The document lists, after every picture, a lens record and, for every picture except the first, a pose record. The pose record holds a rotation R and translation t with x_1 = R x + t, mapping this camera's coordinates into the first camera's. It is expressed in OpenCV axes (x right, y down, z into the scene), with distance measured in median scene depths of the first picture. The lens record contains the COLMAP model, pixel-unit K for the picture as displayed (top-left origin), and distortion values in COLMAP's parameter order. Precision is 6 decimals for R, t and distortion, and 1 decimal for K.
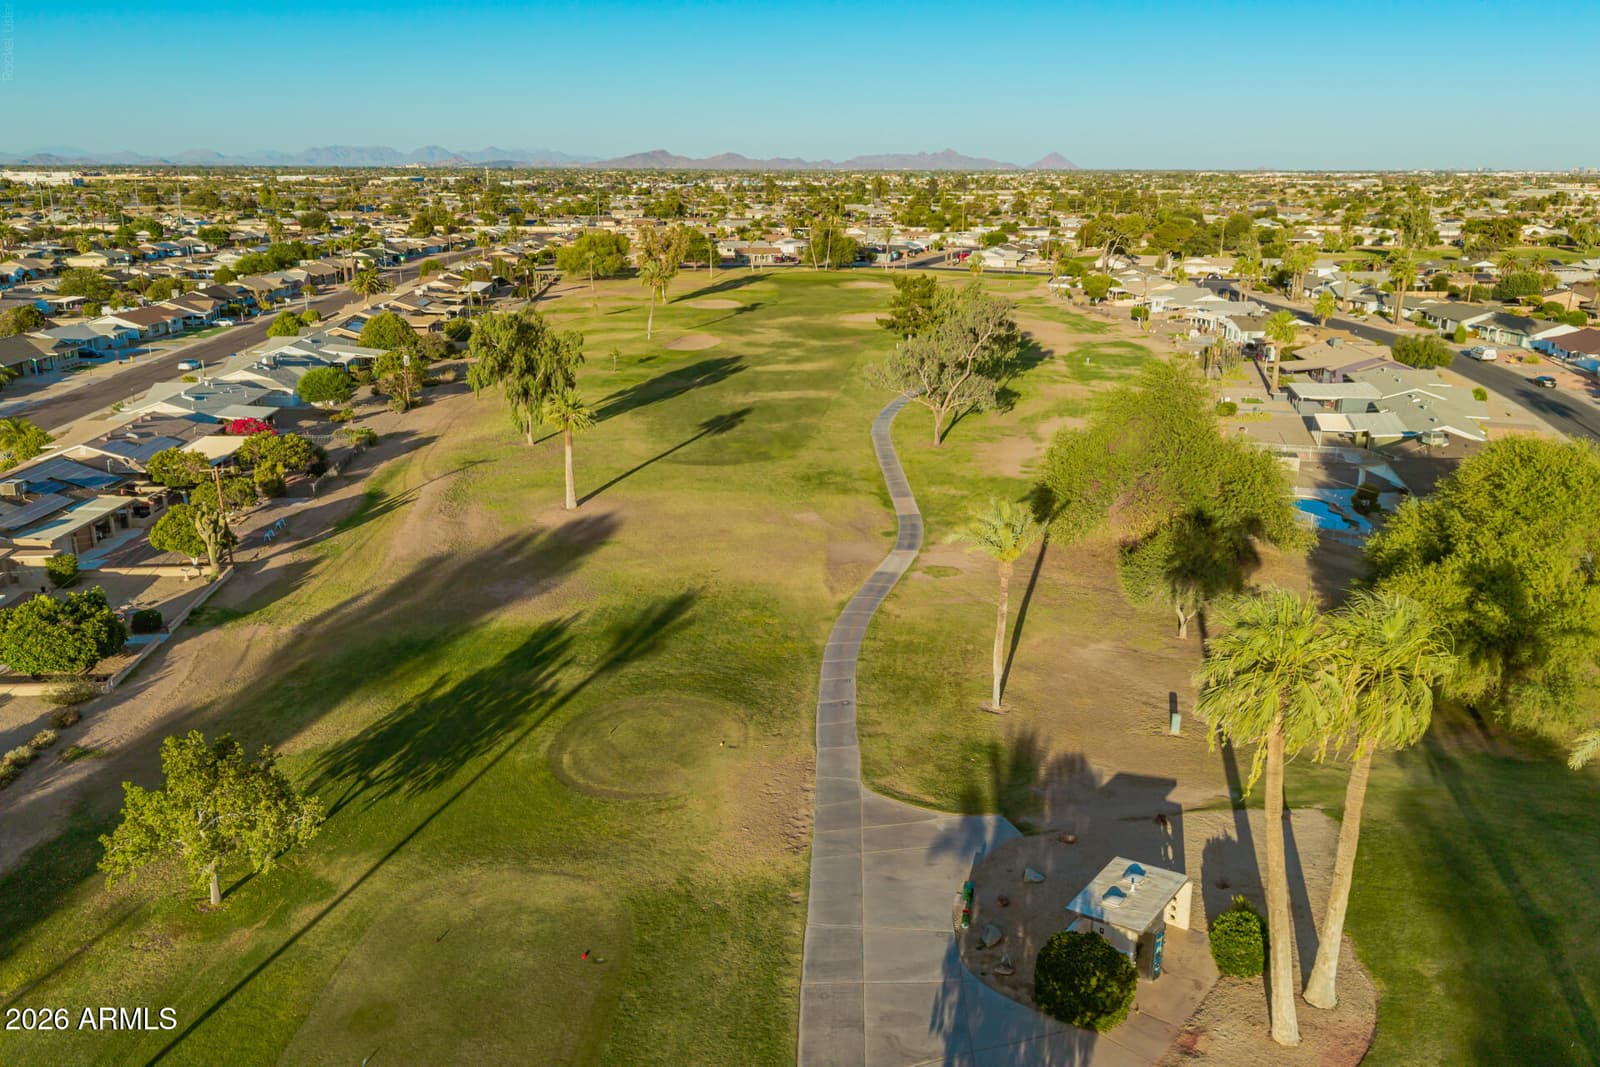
lens RADIAL K [[1271.8, 0, 803.2], [0, 1271.8, 538.3], [0, 0, 1]] dist [0.052871, -0.074401]
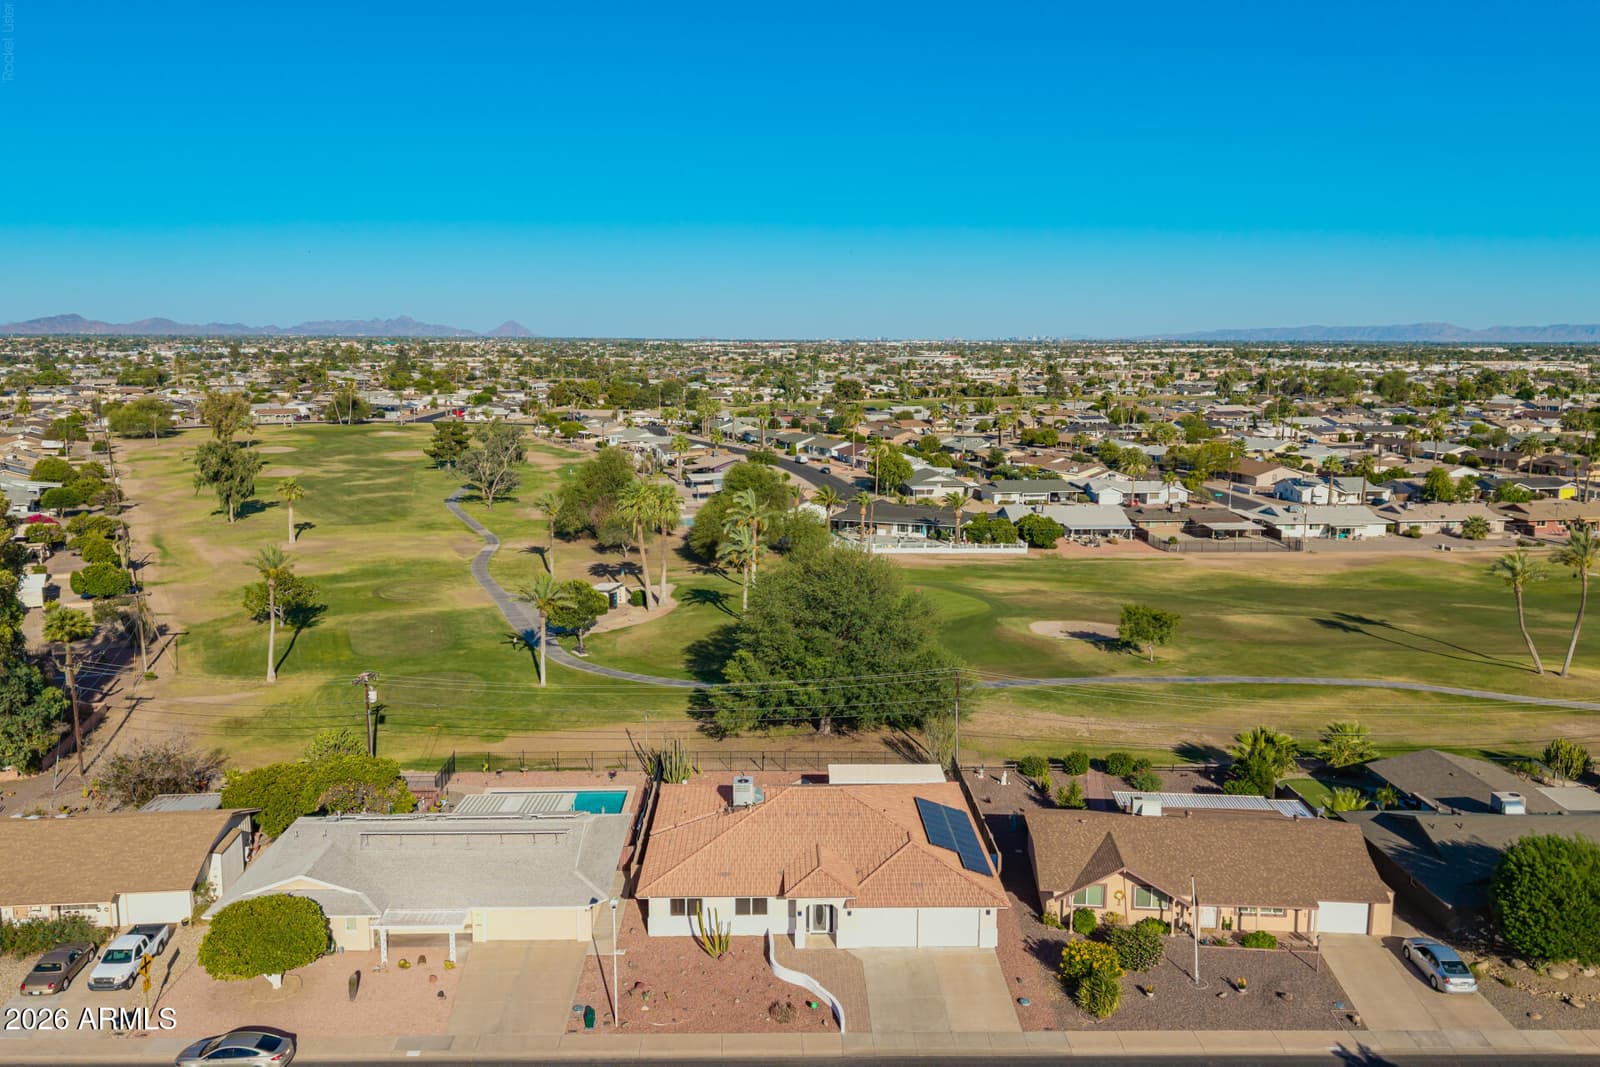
lens RADIAL K [[1271.8, 0, 805.6], [0, 1271.8, 538.1], [0, 0, 1]] dist [0.052871, -0.074401]
pose [[0.917242, -0.059007, 0.393936, -0.040049], [0.107293, 0.989014, -0.101681, 0.039808], [-0.383608, 0.135533, 0.913496, -0.158814]]
